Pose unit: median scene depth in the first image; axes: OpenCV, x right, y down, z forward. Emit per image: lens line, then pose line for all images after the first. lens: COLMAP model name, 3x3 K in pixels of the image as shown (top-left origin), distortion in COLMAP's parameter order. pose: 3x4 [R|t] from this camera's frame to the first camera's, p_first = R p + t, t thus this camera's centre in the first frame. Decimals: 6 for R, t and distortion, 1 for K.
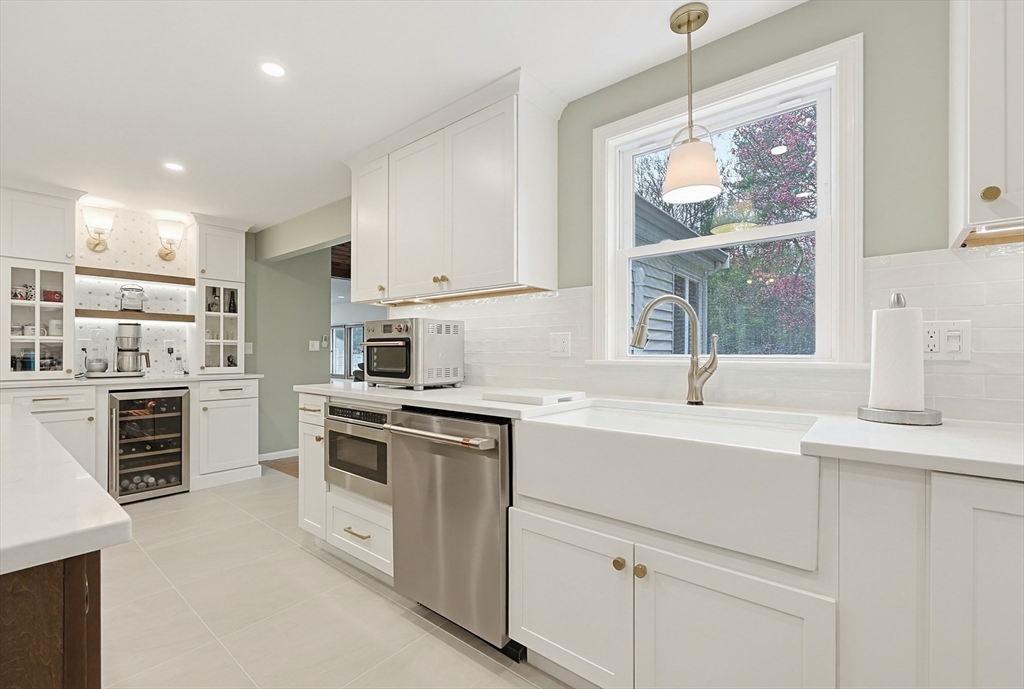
lens RADIAL K [[441.3, 0, 509.2], [0, 441.3, 352.7], [0, 0, 1]] dist [0.002237, -0.002330]
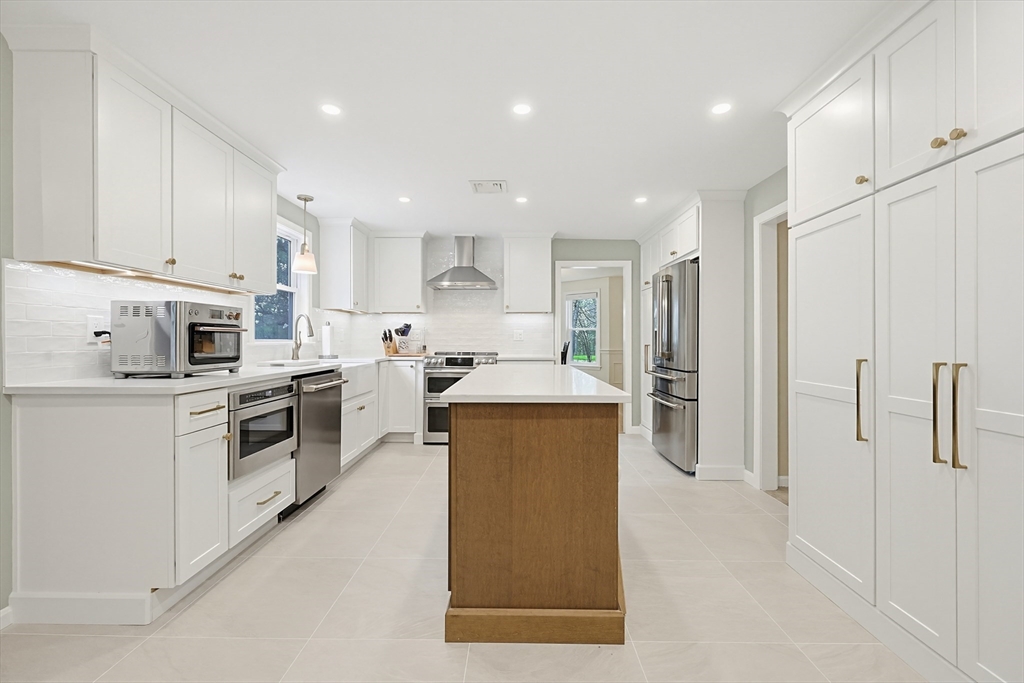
lens RADIAL K [[441.3, 0, 511.2], [0, 441.3, 340.5], [0, 0, 1]] dist [0.002237, -0.002330]
pose [[-0.630514, -0.004218, 0.776166, -1.120477], [-0.001495, 0.999990, 0.004220, -0.000366], [-0.776176, 0.001501, -0.630514, 0.855121]]
